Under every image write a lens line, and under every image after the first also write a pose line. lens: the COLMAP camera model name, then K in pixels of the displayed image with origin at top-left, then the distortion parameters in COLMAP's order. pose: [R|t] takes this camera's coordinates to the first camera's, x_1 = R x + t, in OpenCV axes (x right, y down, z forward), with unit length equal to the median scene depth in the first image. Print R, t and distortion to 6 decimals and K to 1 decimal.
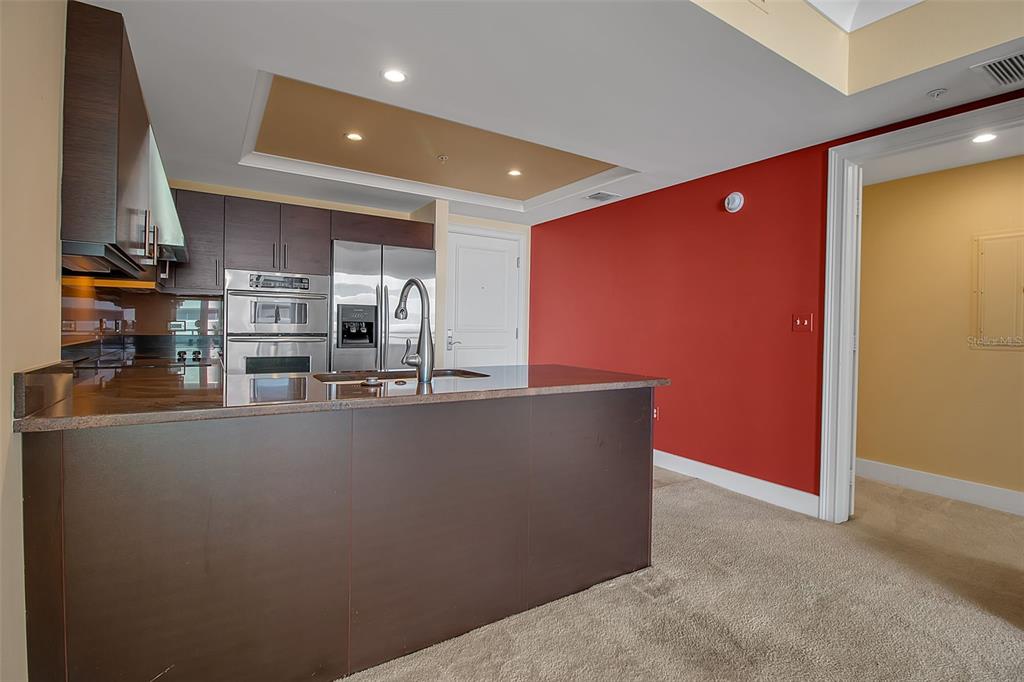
lens RADIAL K [[477.4, 0, 514.4], [0, 477.4, 332.6], [0, 0, 1]] dist [0.000261, -0.008539]
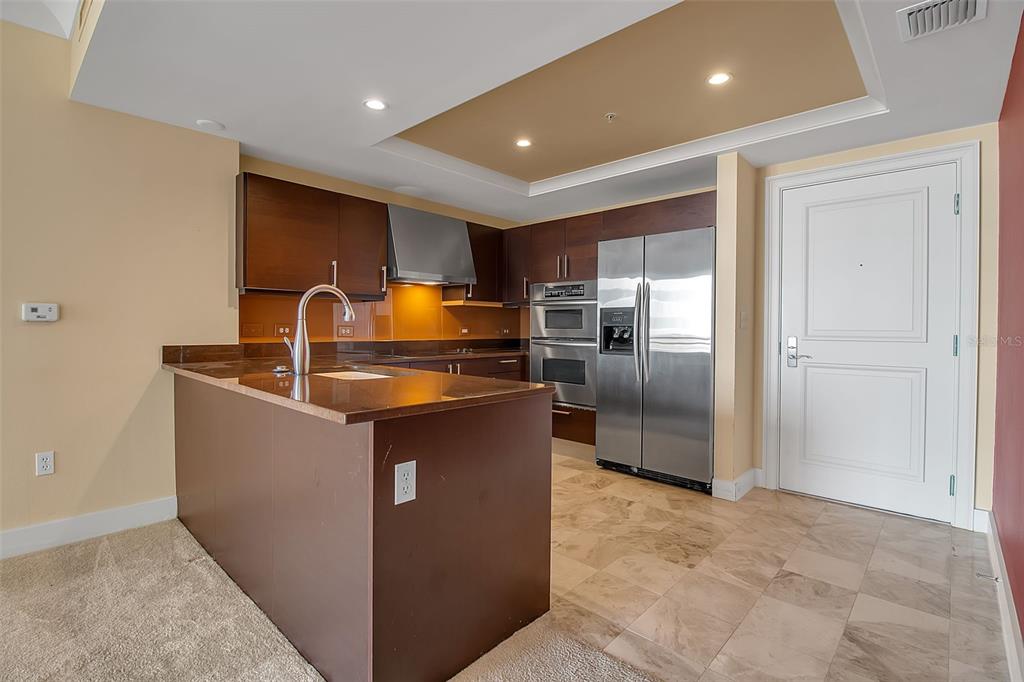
lens RADIAL K [[477.4, 0, 507.2], [0, 477.4, 332.4], [0, 0, 1]] dist [0.000261, -0.008539]
pose [[0.248204, -0.005314, -0.968693, 0.514112], [-0.017607, 0.999795, -0.009996, 0.002406], [0.968548, 0.019537, 0.248059, 0.581501]]
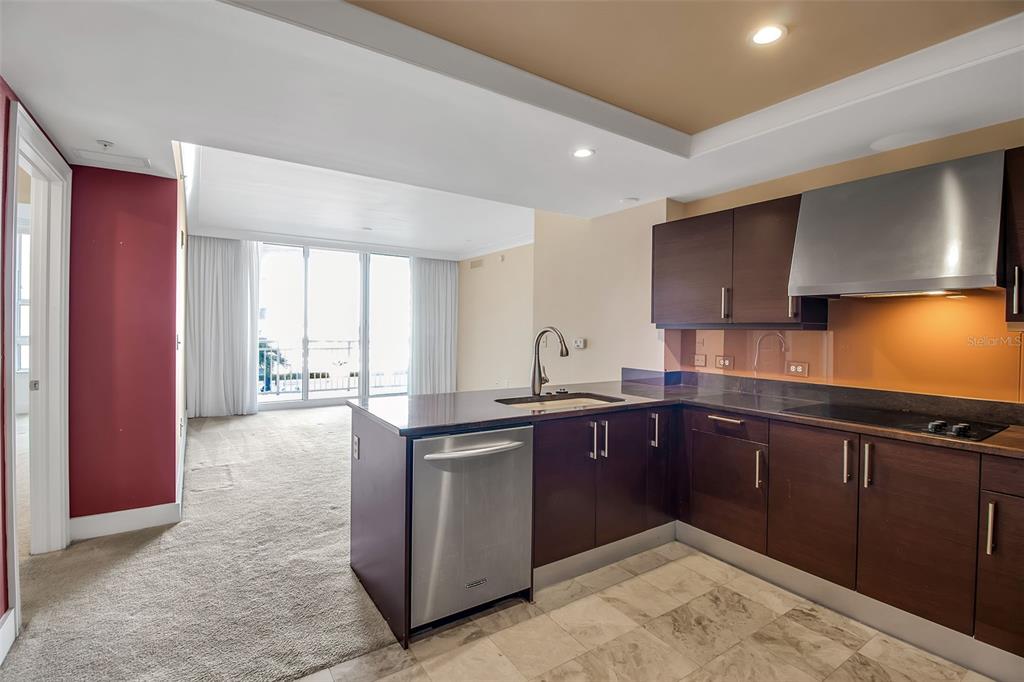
lens RADIAL K [[477.4, 0, 522.1], [0, 477.4, 333.6], [0, 0, 1]] dist [0.000261, -0.008539]
pose [[-0.998972, -0.031009, -0.033069, -0.043166], [-0.031874, 0.999155, 0.025947, -0.064254], [0.032237, 0.026974, -0.999116, 1.237653]]
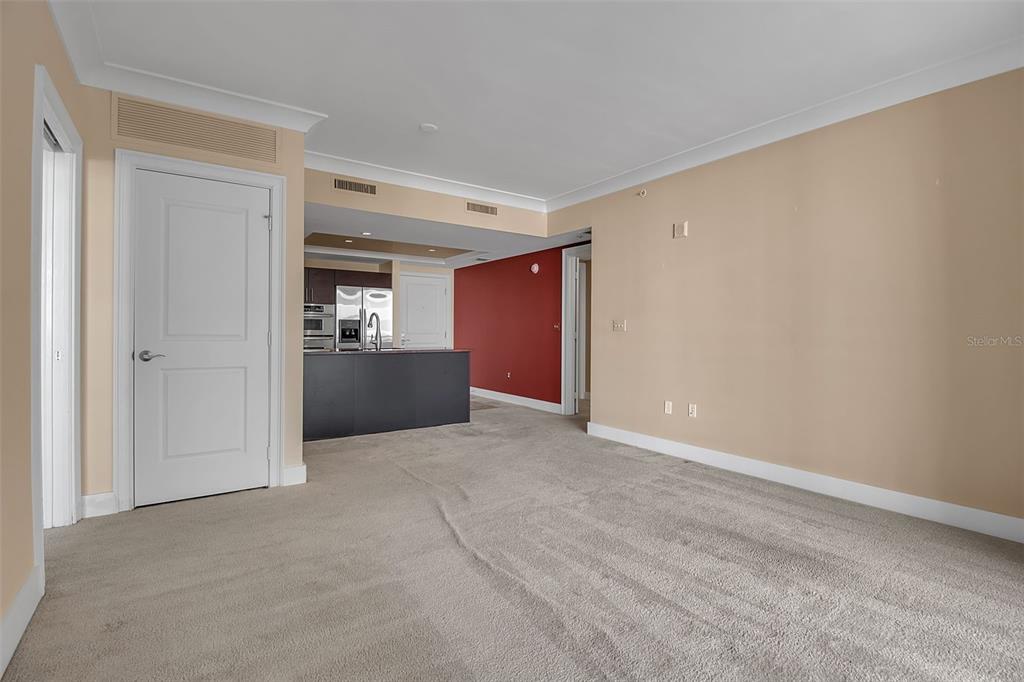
lens RADIAL K [[477.4, 0, 514.8], [0, 477.4, 335.5], [0, 0, 1]] dist [0.000261, -0.008539]
pose [[0.999204, -0.012748, 0.037812, 0.250291], [0.012933, 0.999906, -0.004654, 0.021387], [-0.037749, 0.005139, 0.999274, -0.906913]]
